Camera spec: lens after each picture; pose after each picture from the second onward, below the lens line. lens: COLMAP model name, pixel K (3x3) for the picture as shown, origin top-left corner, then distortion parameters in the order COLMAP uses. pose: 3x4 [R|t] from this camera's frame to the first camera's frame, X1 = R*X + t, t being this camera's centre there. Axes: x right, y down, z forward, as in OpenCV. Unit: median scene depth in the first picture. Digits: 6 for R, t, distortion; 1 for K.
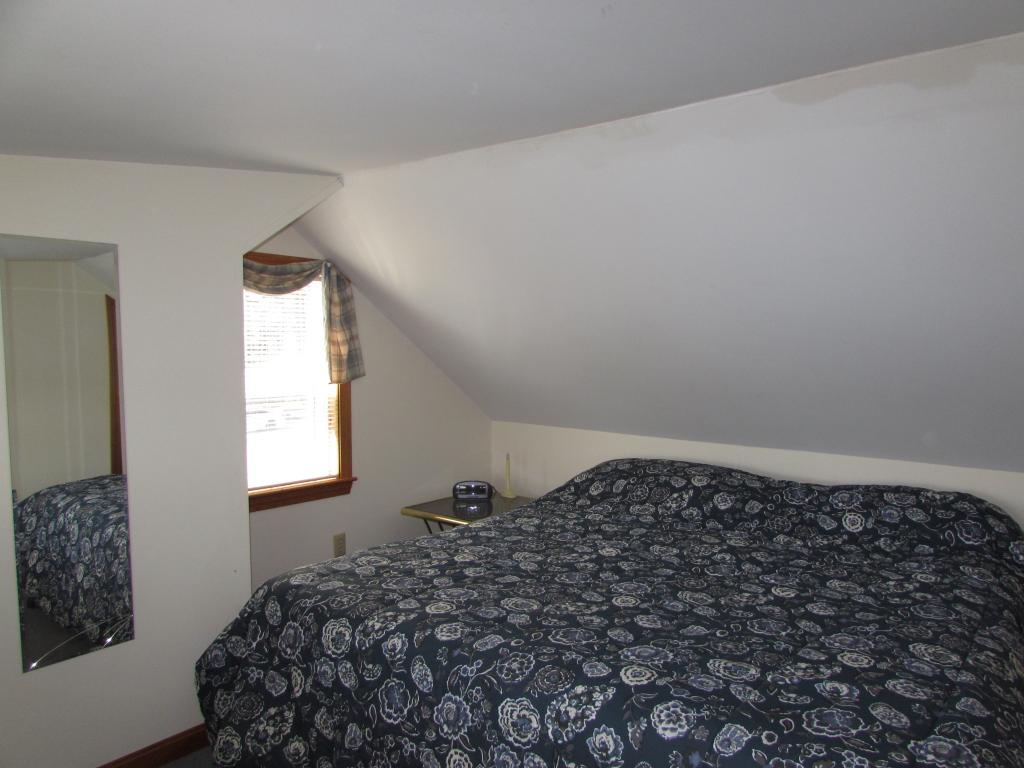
lens RADIAL K [[728.5, 0, 518.4], [0, 728.5, 380.4], [0, 0, 1]] dist [-0.037633, 0.026643]
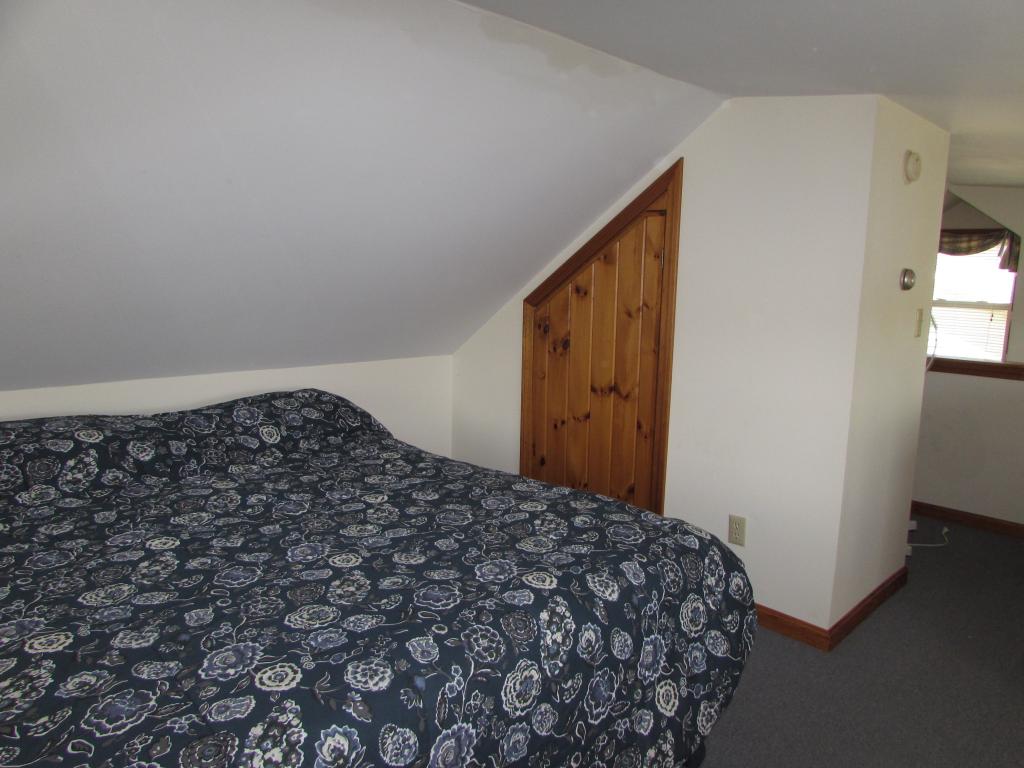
lens RADIAL K [[728.5, 0, 518.4], [0, 728.5, 380.4], [0, 0, 1]] dist [-0.037633, 0.026643]
pose [[0.129776, -0.149967, 0.980137, -0.771212], [0.031679, 0.988619, 0.147071, -0.027265], [-0.991037, 0.011964, 0.133050, 0.842713]]
